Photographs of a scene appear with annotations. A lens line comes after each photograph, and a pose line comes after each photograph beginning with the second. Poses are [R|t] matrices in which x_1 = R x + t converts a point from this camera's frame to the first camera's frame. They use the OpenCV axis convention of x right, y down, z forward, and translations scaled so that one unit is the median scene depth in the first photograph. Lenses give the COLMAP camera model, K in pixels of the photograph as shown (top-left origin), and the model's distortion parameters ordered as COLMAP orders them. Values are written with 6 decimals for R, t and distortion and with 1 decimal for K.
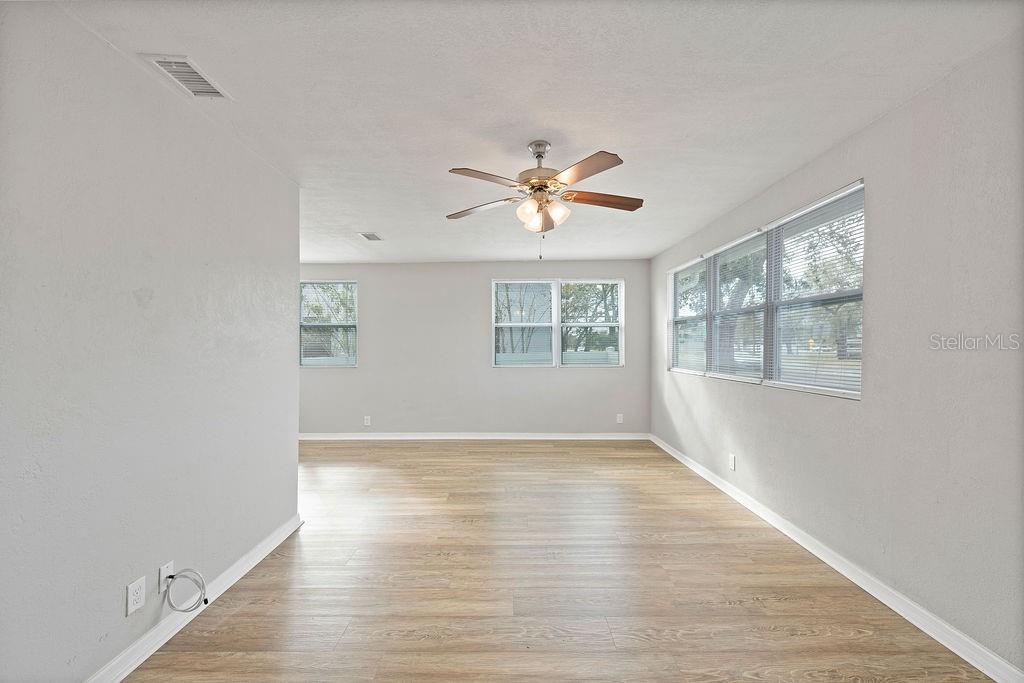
lens RADIAL K [[388.0, 0, 505.2], [0, 388.0, 344.4], [0, 0, 1]] dist [-0.000017, 0.000135]
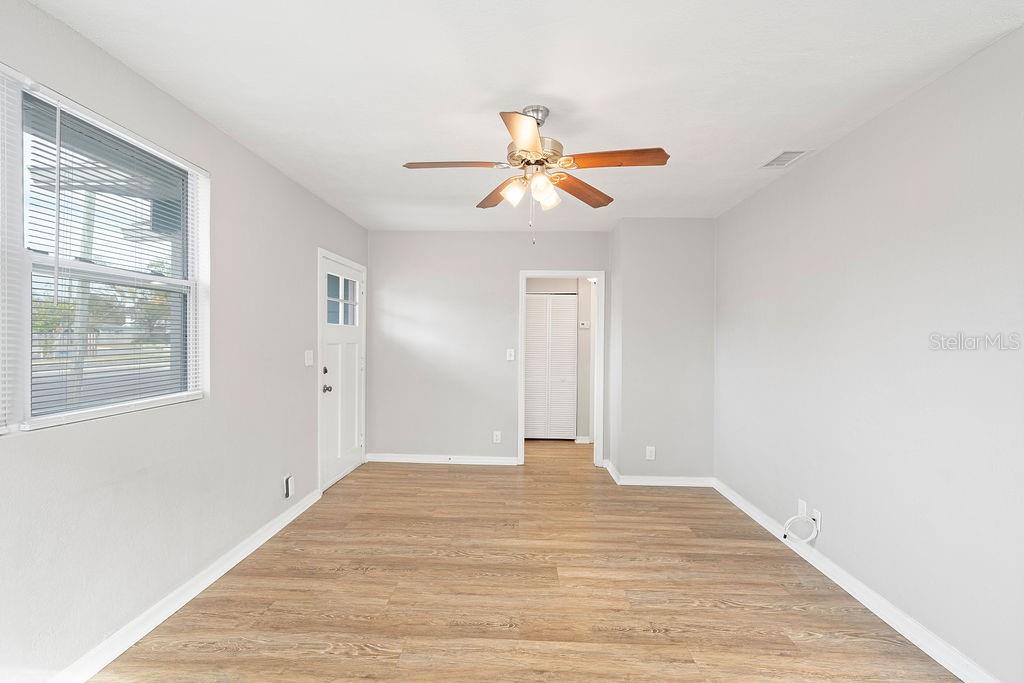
lens RADIAL K [[448.4, 0, 504.1], [0, 448.4, 333.3], [0, 0, 1]] dist [0.003054, 0.000108]
pose [[-0.999633, -0.007698, 0.025962, 0.129316], [-0.008063, 0.999870, -0.013988, -0.008273], [-0.025851, -0.014192, -0.999565, 2.026502]]
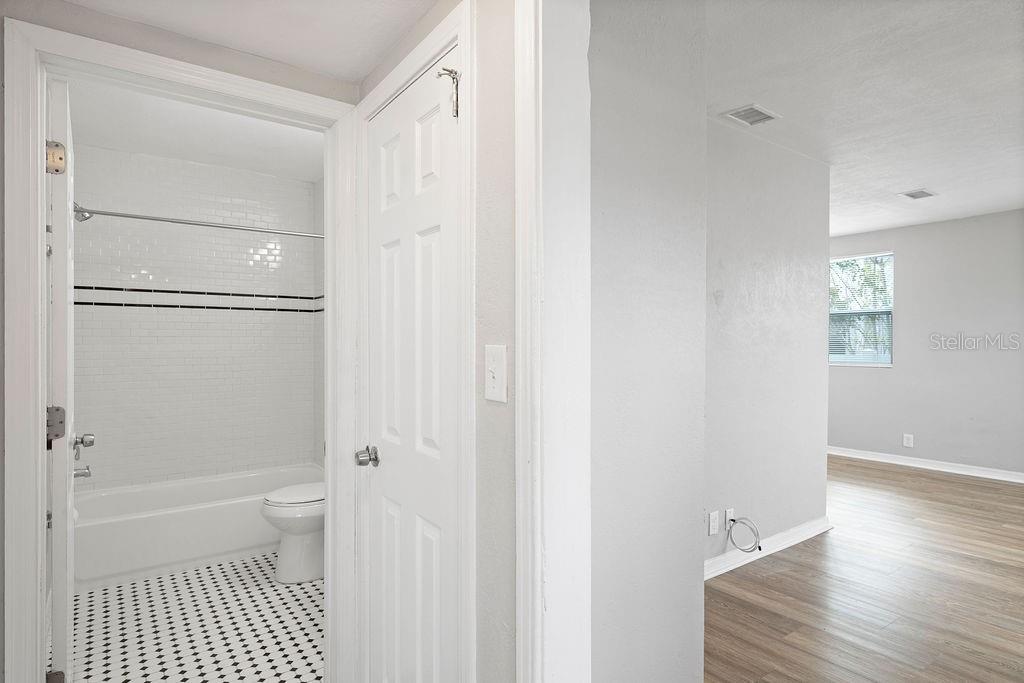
lens RADIAL K [[555.6, 0, 508.4], [0, 555.6, 344.5], [0, 0, 1]] dist [0.001064, 0.001599]
pose [[0.579950, 0.005226, -0.814635, 0.132998], [-0.000575, 0.999982, 0.006005, 0.020068], [0.814652, -0.003015, 0.579943, -0.485175]]
